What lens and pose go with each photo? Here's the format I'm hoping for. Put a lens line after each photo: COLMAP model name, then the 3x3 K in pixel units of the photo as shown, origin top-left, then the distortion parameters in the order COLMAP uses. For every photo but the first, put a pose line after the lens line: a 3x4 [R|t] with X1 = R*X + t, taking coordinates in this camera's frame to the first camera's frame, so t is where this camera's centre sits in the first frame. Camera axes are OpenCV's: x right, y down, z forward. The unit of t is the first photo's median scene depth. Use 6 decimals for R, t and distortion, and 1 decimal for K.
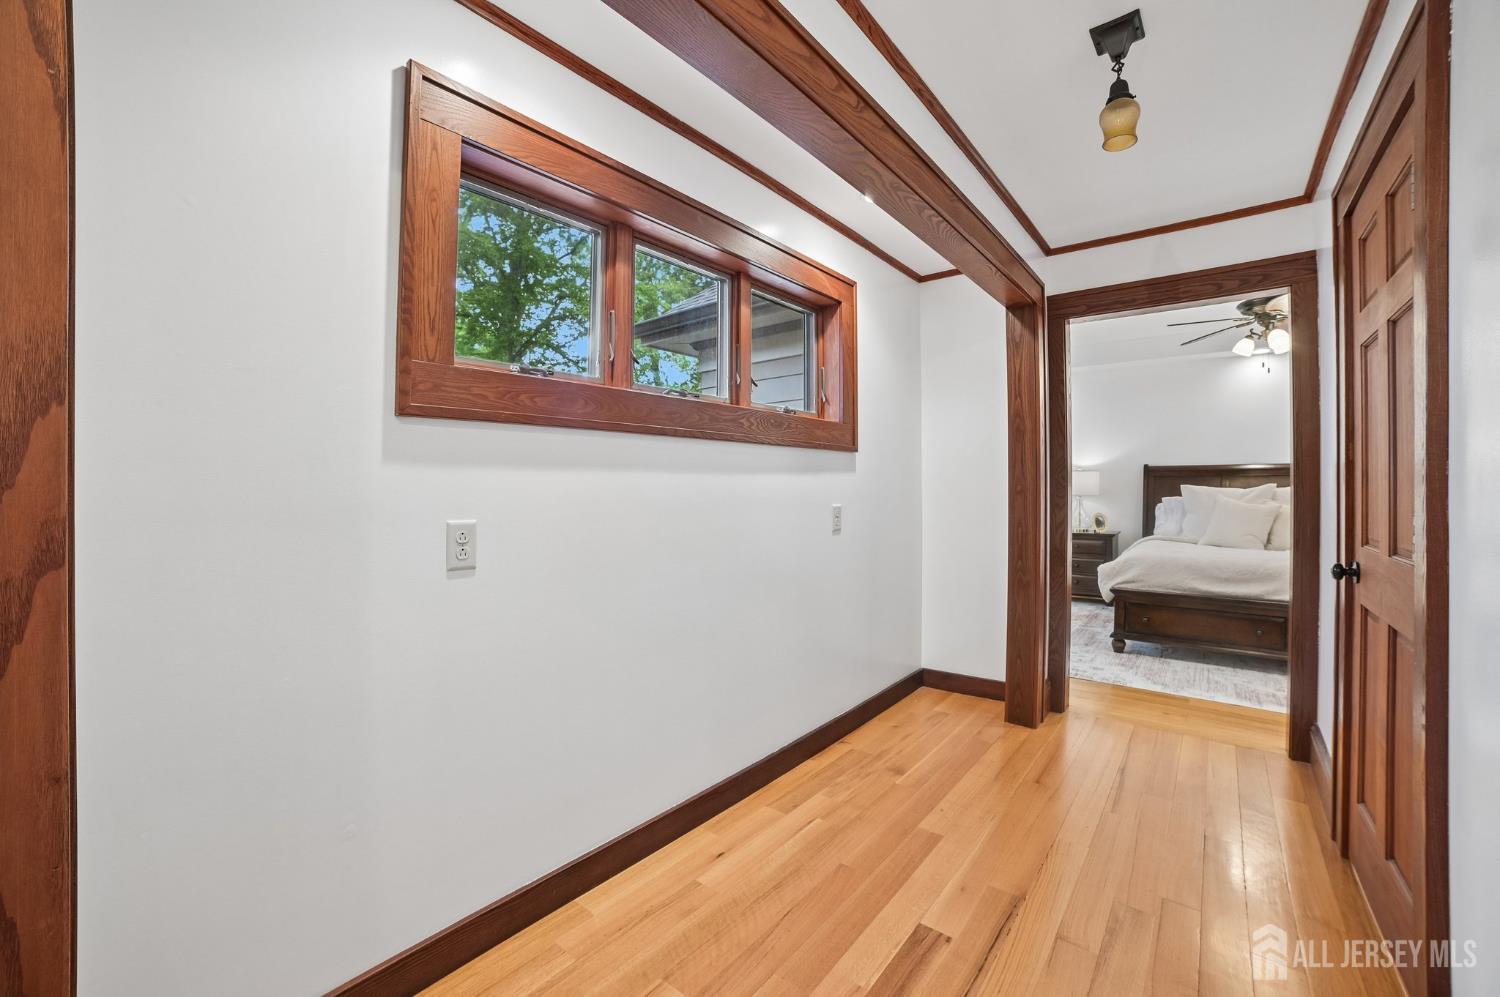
lens RADIAL K [[600.9, 0, 743.4], [0, 600.9, 503.9], [0, 0, 1]] dist [-0.088129, 0.030310]
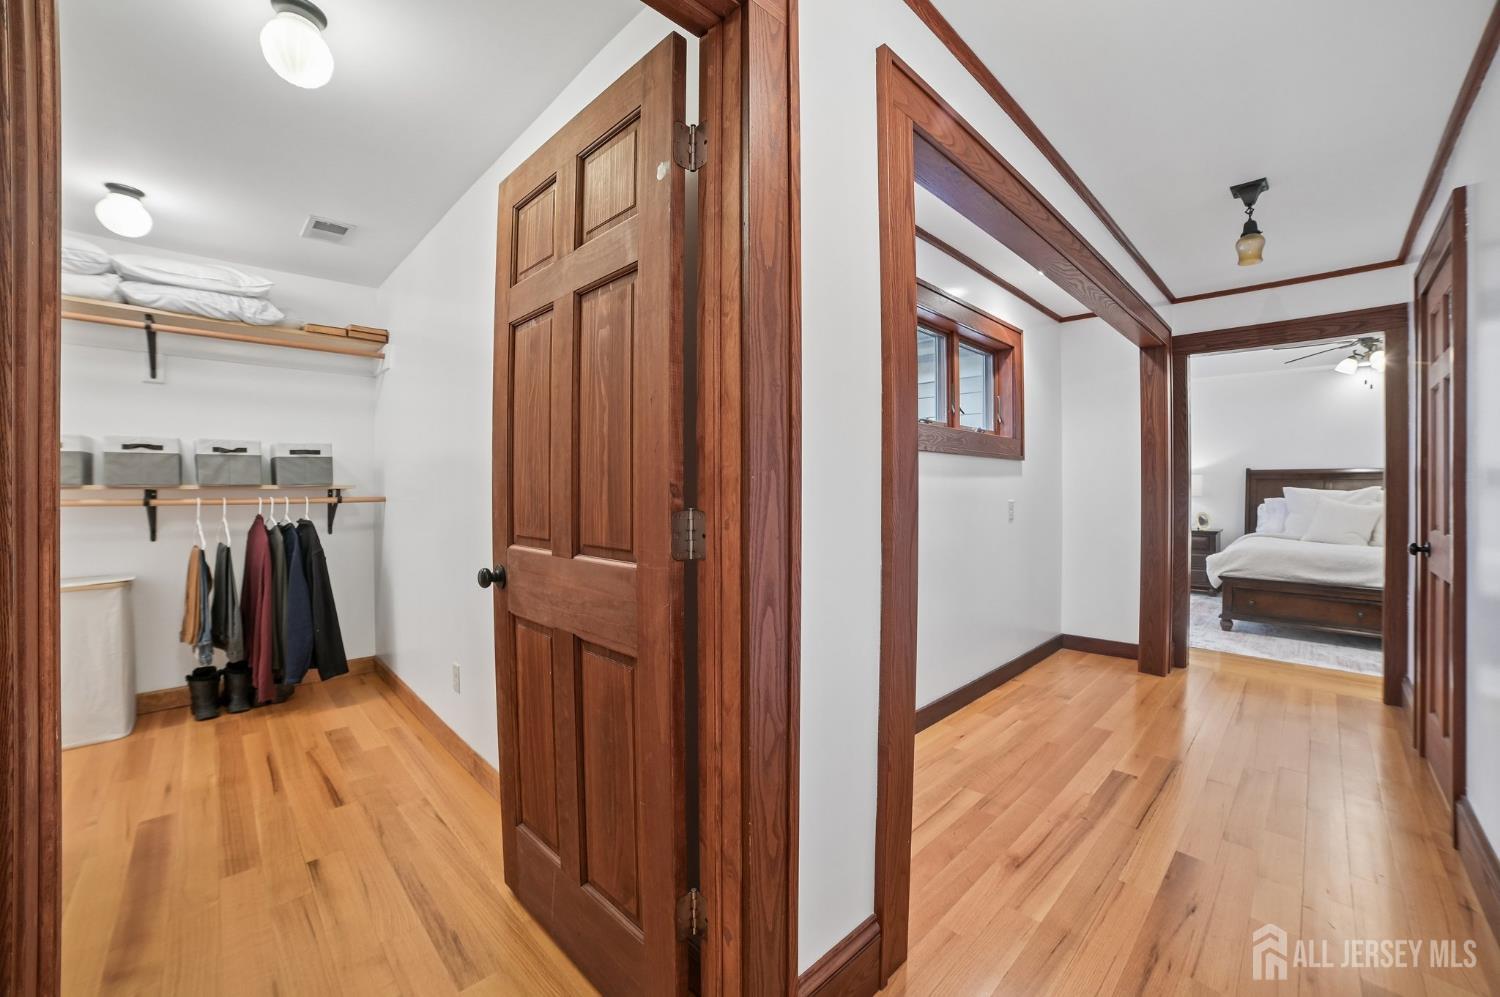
lens RADIAL K [[596.9, 0, 744.9], [0, 596.9, 497.2], [0, 0, 1]] dist [-0.089314, 0.029163]
pose [[0.994073, 0.008554, -0.108380, -0.275369], [-0.009601, 0.999912, -0.009144, 0.011102], [0.108293, 0.010131, 0.994067, -0.338059]]
